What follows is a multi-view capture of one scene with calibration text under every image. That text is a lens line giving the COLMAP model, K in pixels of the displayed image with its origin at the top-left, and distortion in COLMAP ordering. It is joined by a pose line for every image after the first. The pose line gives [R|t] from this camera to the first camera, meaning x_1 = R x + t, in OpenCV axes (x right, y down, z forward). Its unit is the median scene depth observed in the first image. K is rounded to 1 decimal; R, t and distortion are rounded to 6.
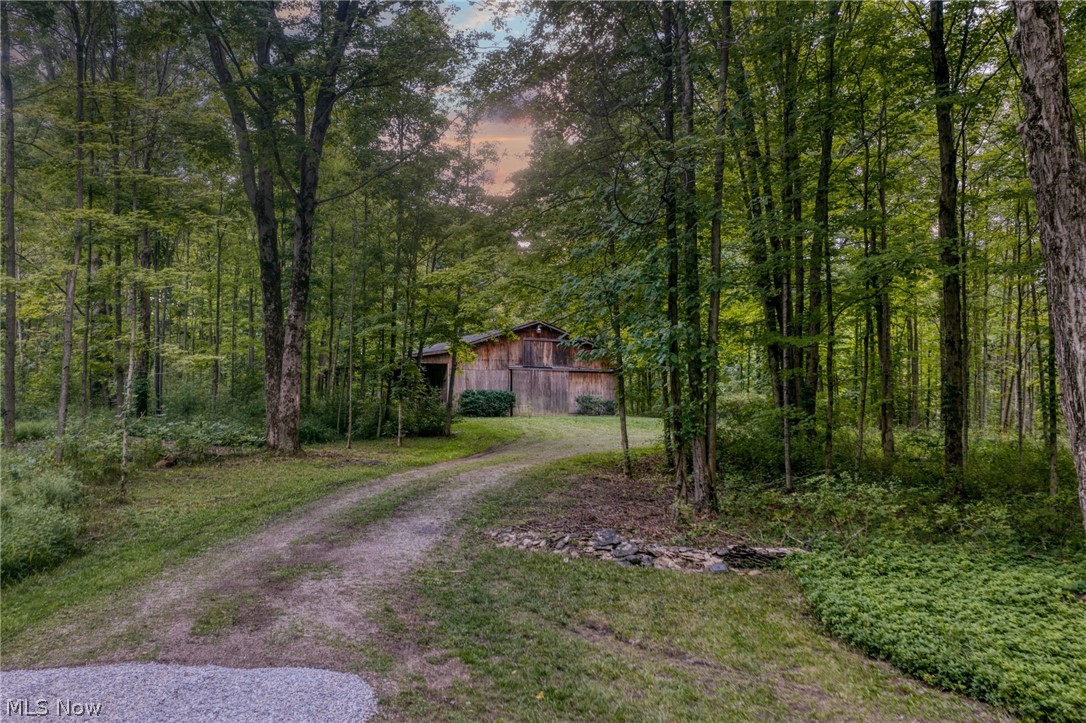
lens RADIAL K [[879.1, 0, 542.7], [0, 879.1, 361.4], [0, 0, 1]] dist [0.004587, -0.000581]
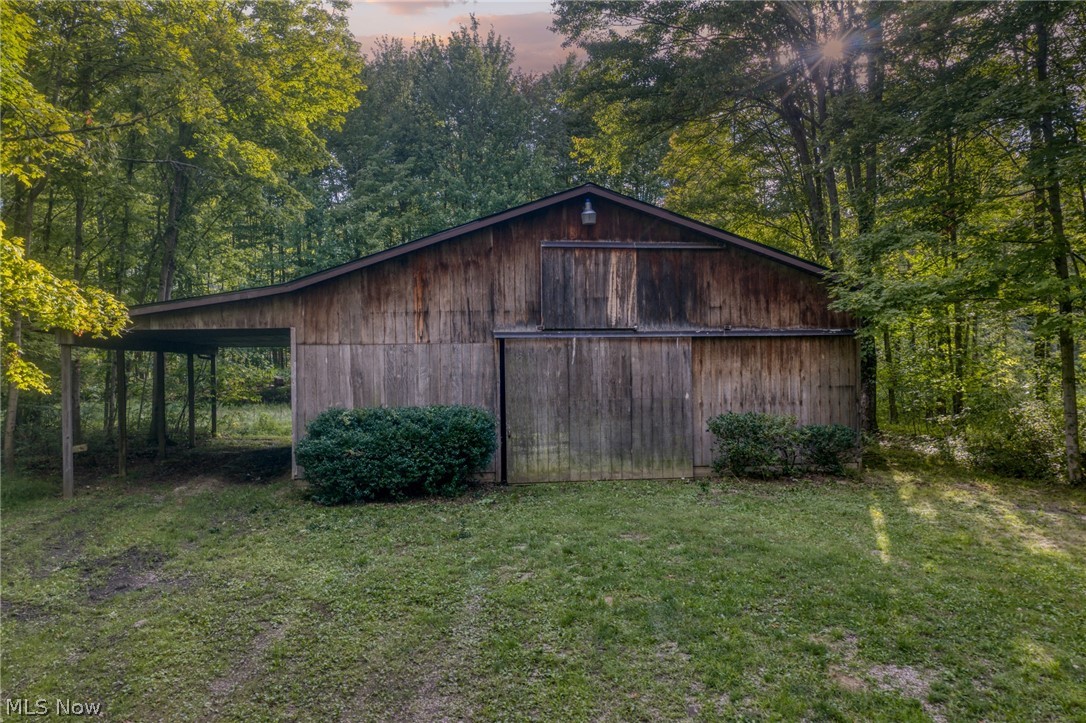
lens RADIAL K [[879.1, 0, 543.8], [0, 879.1, 364.3], [0, 0, 1]] dist [0.004587, -0.000581]
pose [[0.953227, -0.016522, -0.301802, 0.077065], [0.033617, 0.998105, 0.051537, 0.002154], [0.300378, -0.059272, 0.951977, 0.681765]]
